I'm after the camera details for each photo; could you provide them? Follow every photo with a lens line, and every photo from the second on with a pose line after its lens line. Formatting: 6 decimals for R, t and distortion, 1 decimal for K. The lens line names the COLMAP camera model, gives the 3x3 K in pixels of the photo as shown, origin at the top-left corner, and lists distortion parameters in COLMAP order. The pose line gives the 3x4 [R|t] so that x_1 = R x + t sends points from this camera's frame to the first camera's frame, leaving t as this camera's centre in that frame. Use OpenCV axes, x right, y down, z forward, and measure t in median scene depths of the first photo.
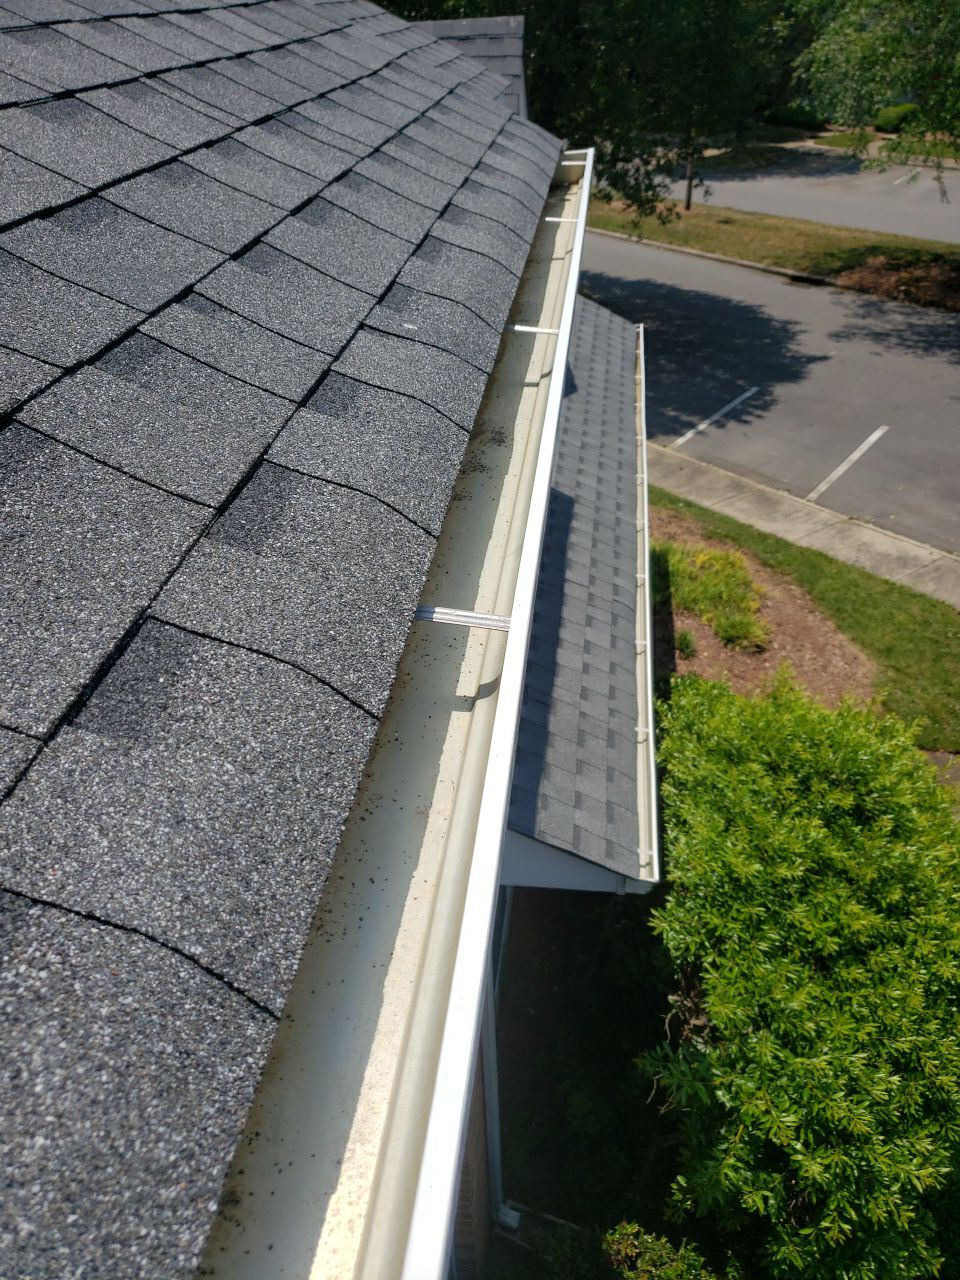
lens RADIAL K [[984.8, 0, 472.8], [0, 984.8, 644.1], [0, 0, 1]] dist [0.112962, -0.126823]
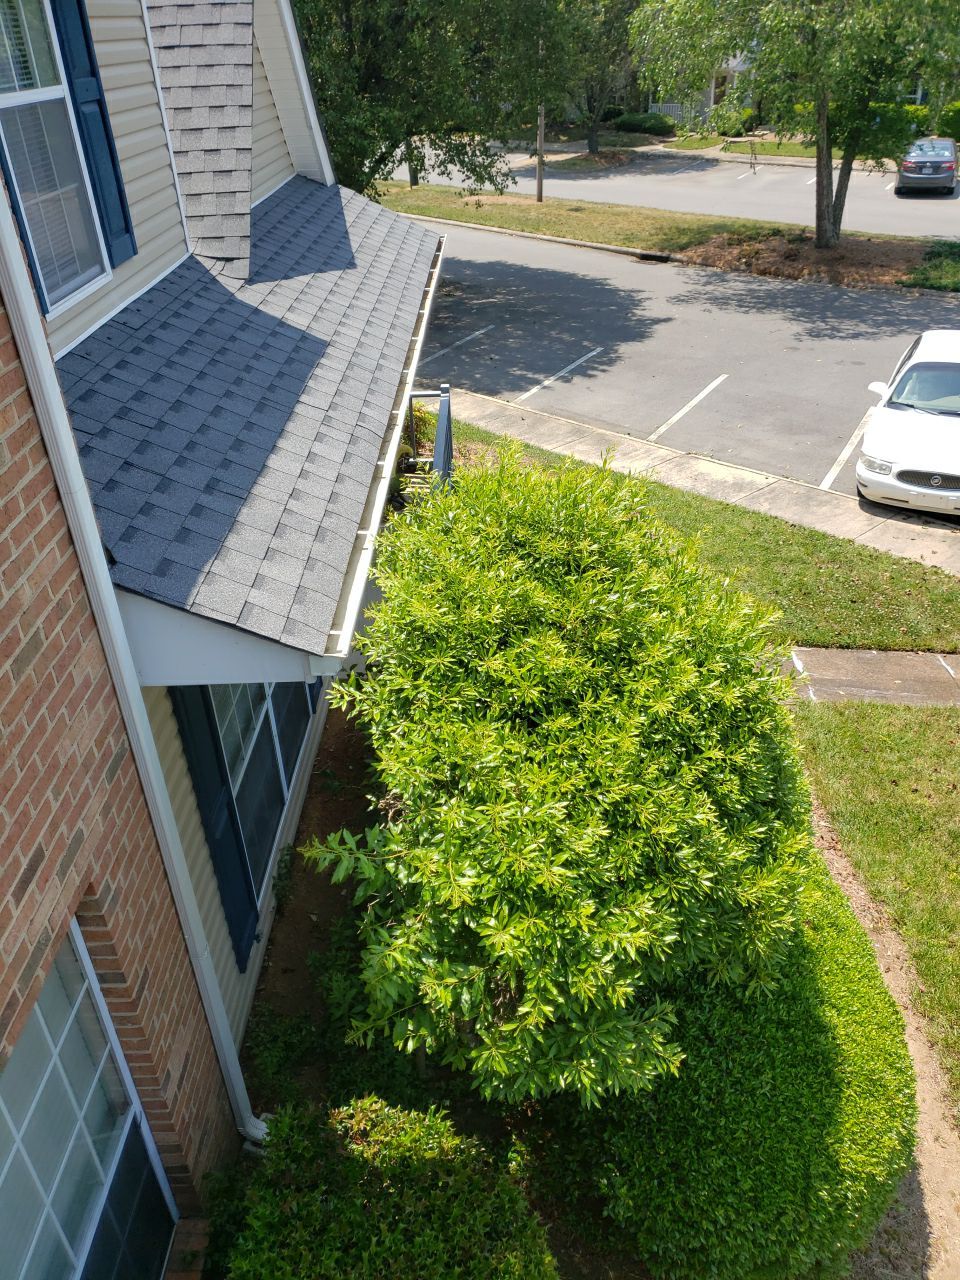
lens RADIAL K [[984.8, 0, 472.8], [0, 984.8, 644.1], [0, 0, 1]] dist [0.112962, -0.126823]
pose [[0.993883, -0.061738, 0.091573, 0.129134], [0.064485, 0.997544, -0.027340, 0.153313], [-0.089660, 0.033077, 0.995423, 0.097869]]
